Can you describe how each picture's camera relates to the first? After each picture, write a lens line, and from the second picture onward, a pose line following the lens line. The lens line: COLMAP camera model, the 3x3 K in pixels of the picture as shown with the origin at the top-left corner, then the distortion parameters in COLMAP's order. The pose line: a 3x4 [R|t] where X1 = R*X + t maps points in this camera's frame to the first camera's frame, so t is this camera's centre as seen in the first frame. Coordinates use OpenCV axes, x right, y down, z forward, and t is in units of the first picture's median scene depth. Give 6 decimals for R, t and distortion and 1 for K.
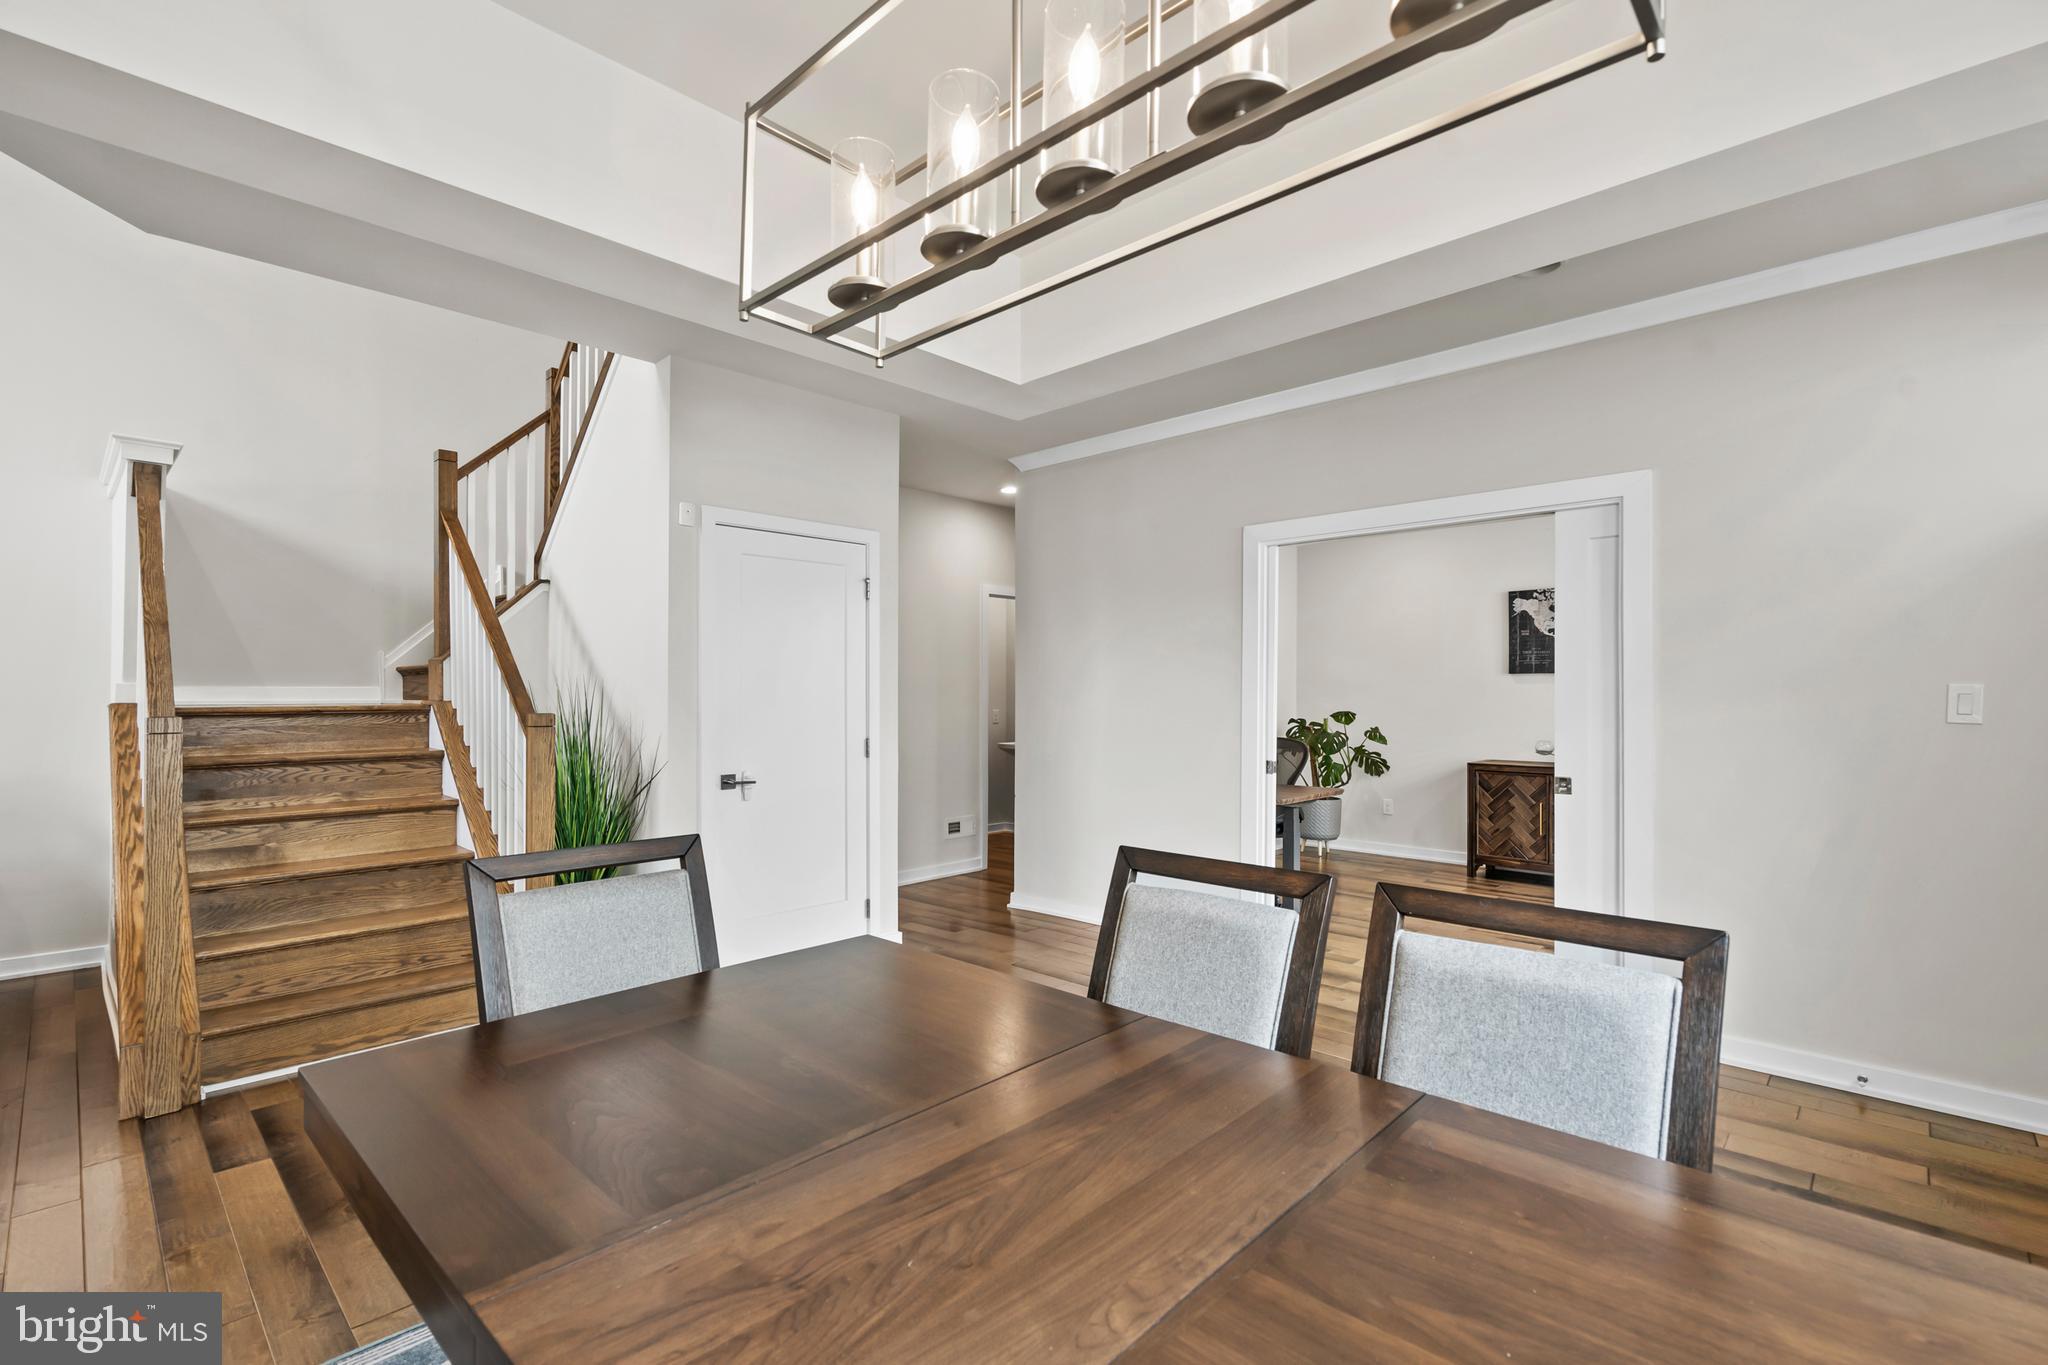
lens RADIAL K [[940.3, 0, 1012.2], [0, 940.3, 702.9], [0, 0, 1]] dist [-0.003892, 0.001980]
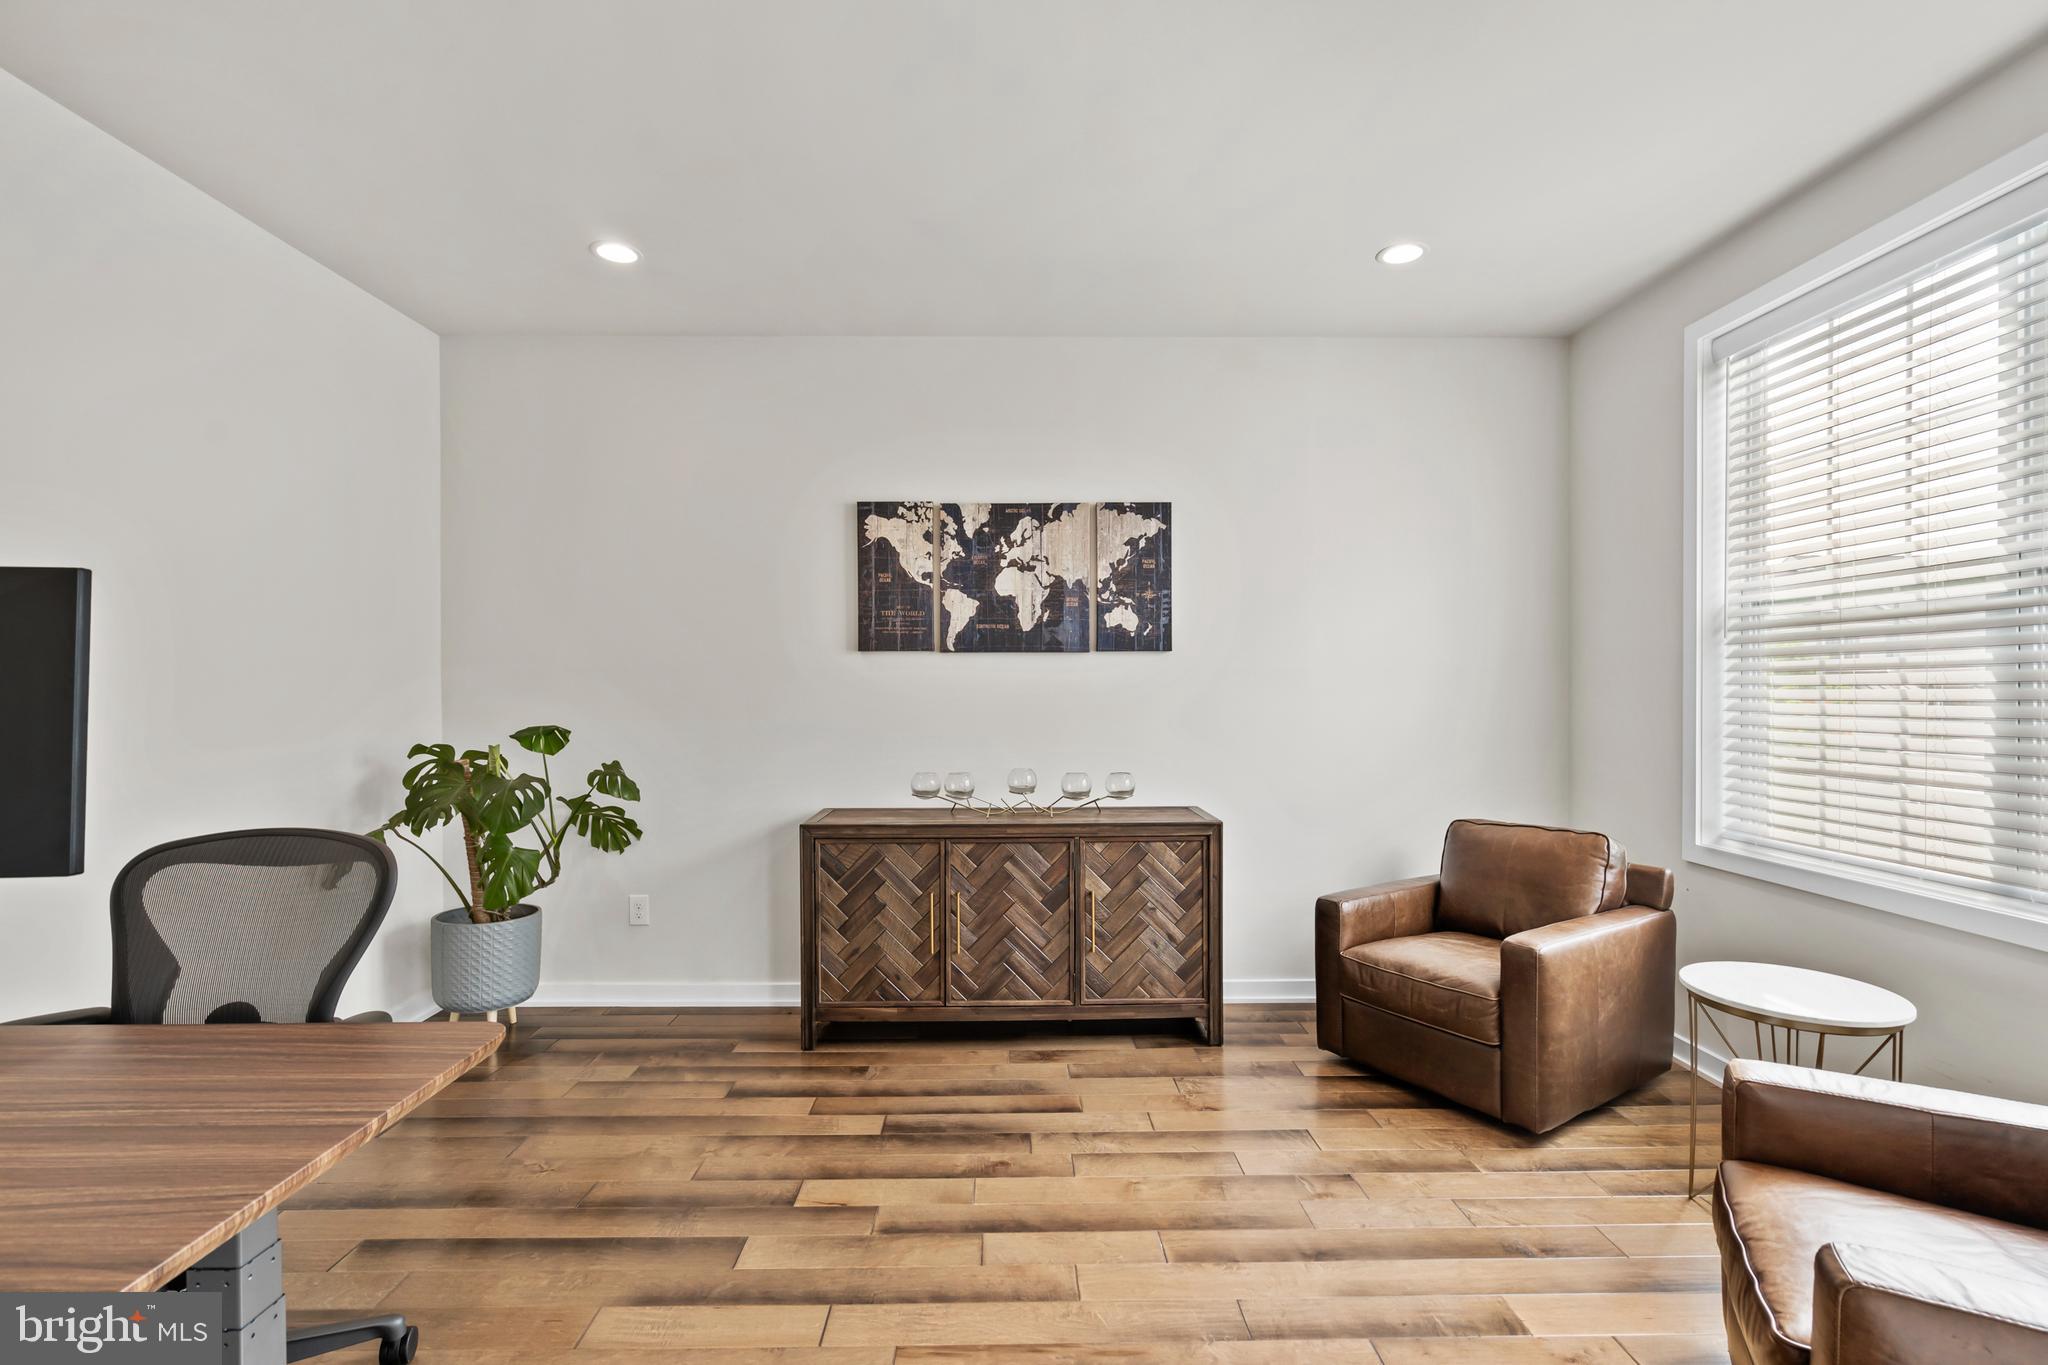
lens RADIAL K [[940.3, 0, 1029.4], [0, 940.3, 689.3], [0, 0, 1]] dist [-0.003892, 0.001980]
pose [[0.705209, -0.004772, 0.708983, 0.224047], [0.010491, 0.999938, -0.003705, -0.005887], [-0.708922, 0.010051, 0.705215, 0.581956]]
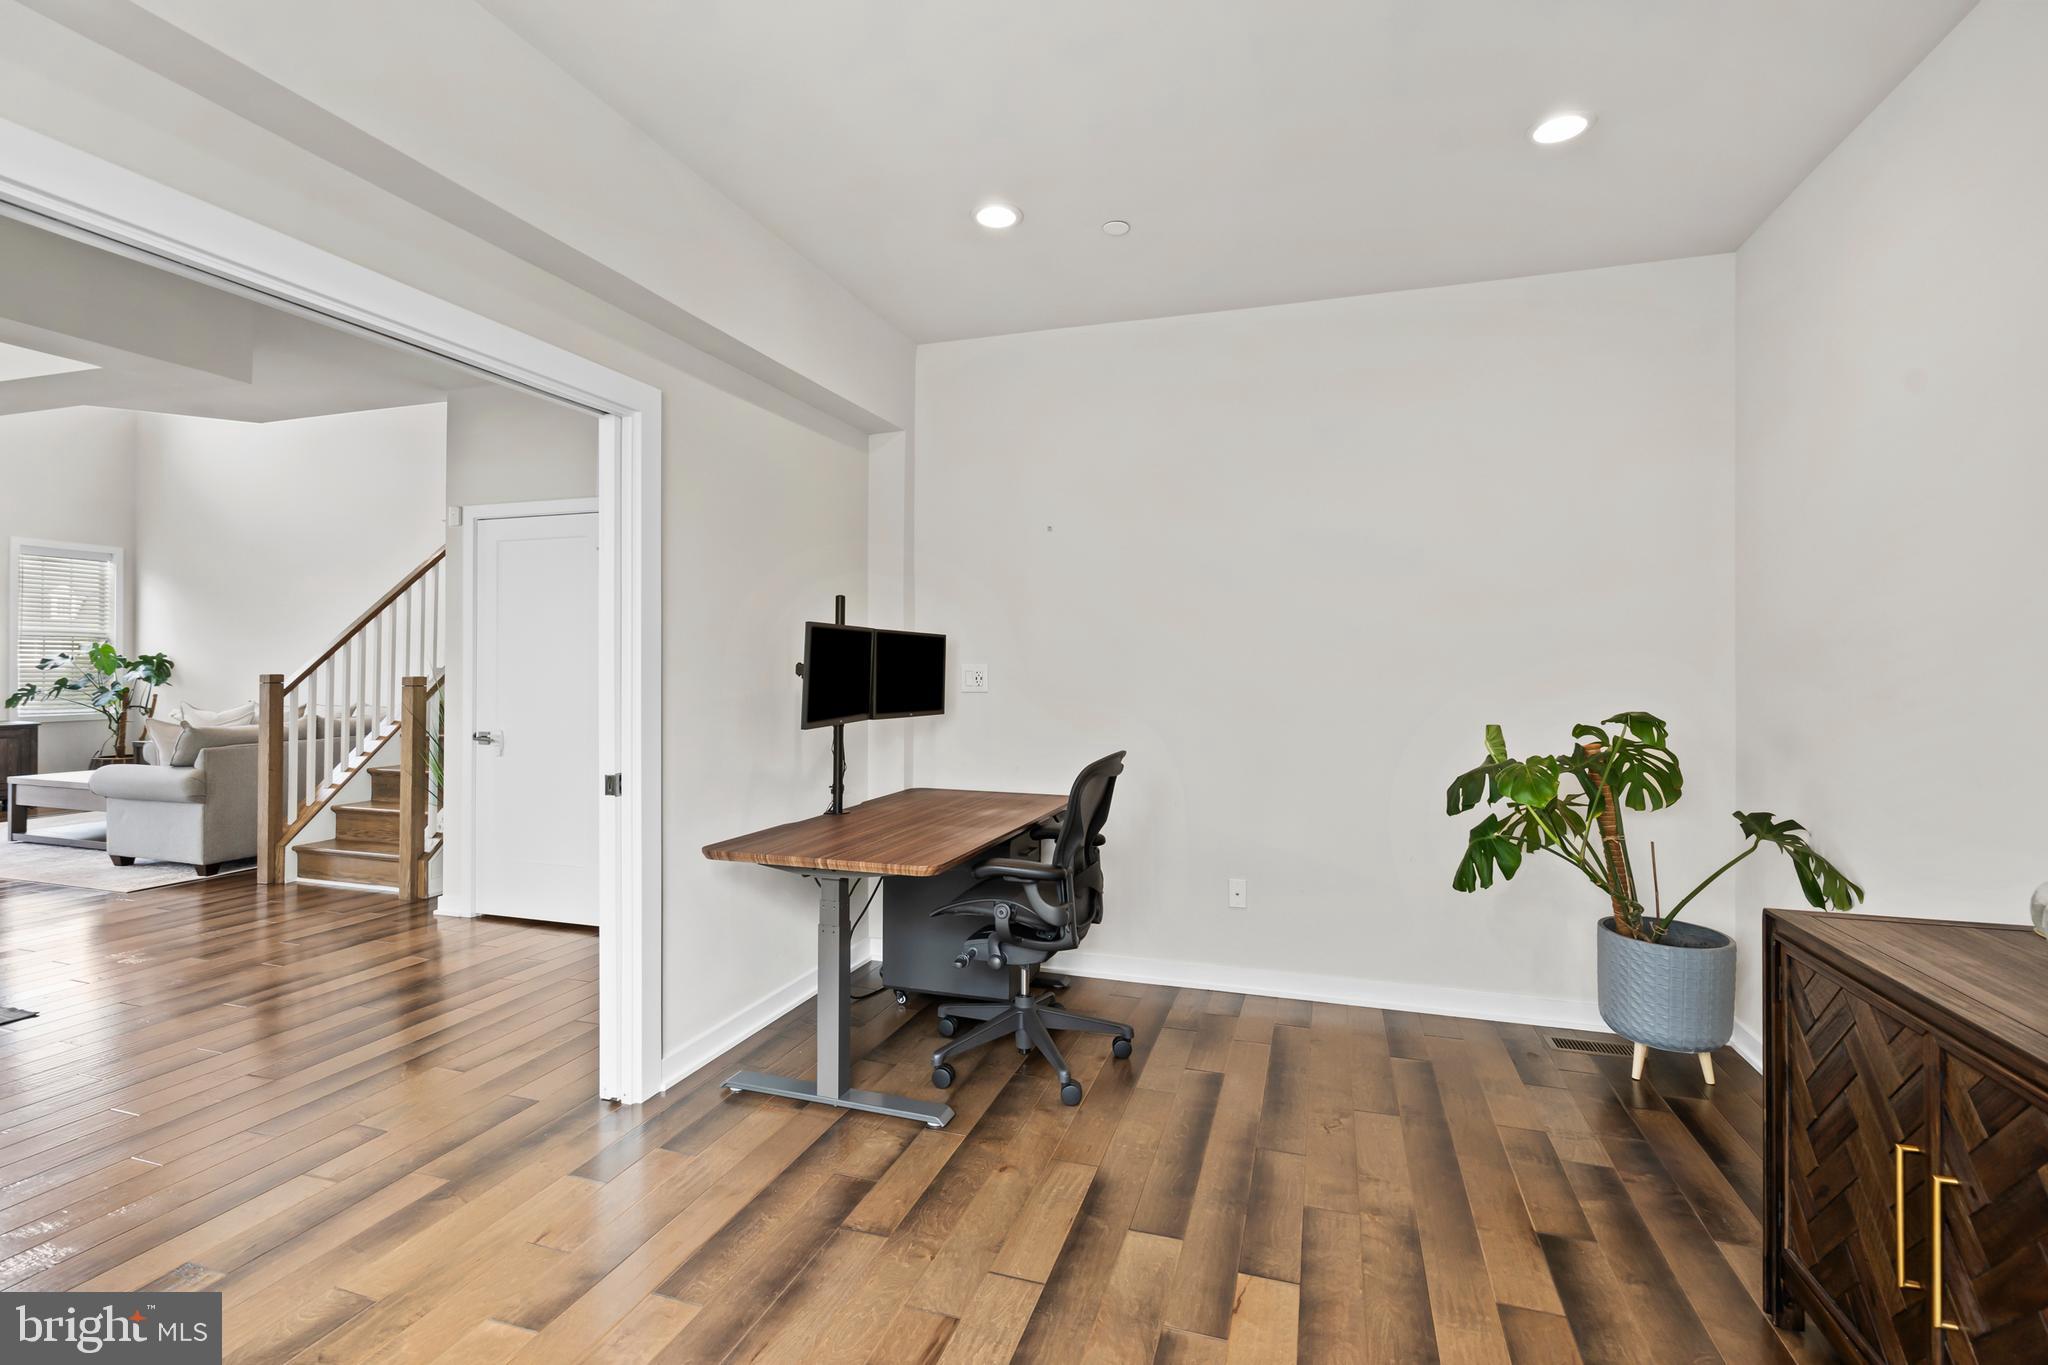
lens RADIAL K [[940.3, 0, 1012.8], [0, 940.3, 666.1], [0, 0, 1]] dist [-0.003892, 0.001980]
pose [[0.433884, 0.001984, -0.900967, 0.674253], [-0.011288, 0.999931, -0.003234, -0.005906], [0.900898, 0.011573, 0.433877, 0.705364]]
